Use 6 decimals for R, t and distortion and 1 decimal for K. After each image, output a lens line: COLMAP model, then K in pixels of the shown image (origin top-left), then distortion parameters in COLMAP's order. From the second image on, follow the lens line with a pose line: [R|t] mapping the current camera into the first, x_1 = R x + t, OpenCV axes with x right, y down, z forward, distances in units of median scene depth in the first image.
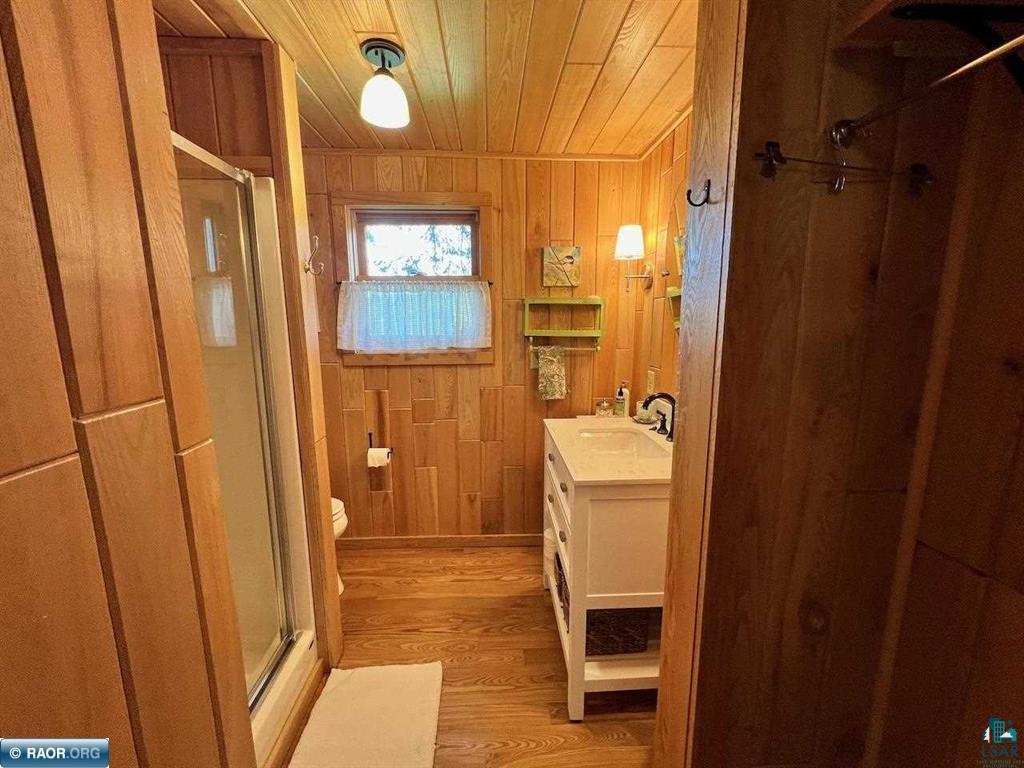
lens RADIAL K [[409.4, 0, 510.5], [0, 409.4, 383.2], [0, 0, 1]] dist [-0.003477, 0.000529]
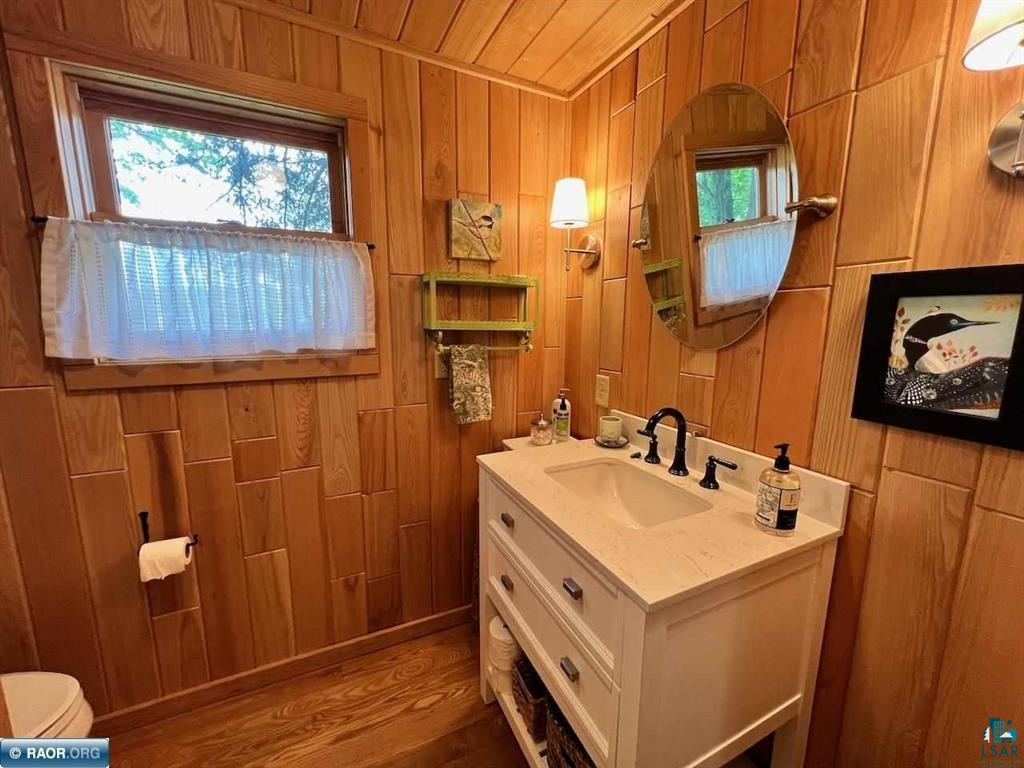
lens RADIAL K [[409.4, 0, 513.5], [0, 409.4, 384.0], [0, 0, 1]] dist [-0.003477, 0.000529]
pose [[0.919906, -0.052041, 0.388671, -0.100815], [0.051764, 0.998597, 0.011192, -0.028274], [-0.388708, 0.009824, 0.921309, 0.333376]]
